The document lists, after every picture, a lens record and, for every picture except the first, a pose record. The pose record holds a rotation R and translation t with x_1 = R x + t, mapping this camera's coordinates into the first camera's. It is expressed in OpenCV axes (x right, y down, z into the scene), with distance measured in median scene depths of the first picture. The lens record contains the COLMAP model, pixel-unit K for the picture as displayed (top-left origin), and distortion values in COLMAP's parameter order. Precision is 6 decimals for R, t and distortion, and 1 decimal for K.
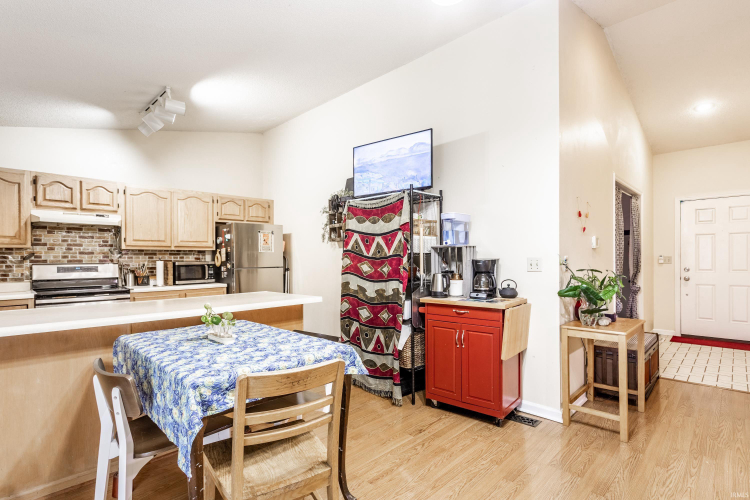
lens RADIAL K [[380.4, 0, 370.6], [0, 380.4, 254.6], [0, 0, 1]] dist [0.004650, 0.000490]
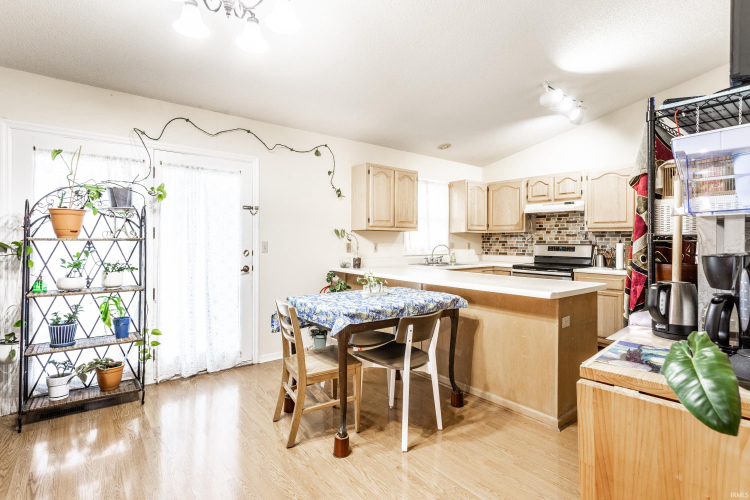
lens RADIAL K [[380.4, 0, 374.8], [0, 380.4, 242.3], [0, 0, 1]] dist [0.004650, 0.000490]
pose [[-0.150558, 0.014445, -0.988496, 0.534673], [0.010389, 0.999861, 0.013029, -0.004389], [0.988547, -0.008308, -0.150687, 0.601870]]
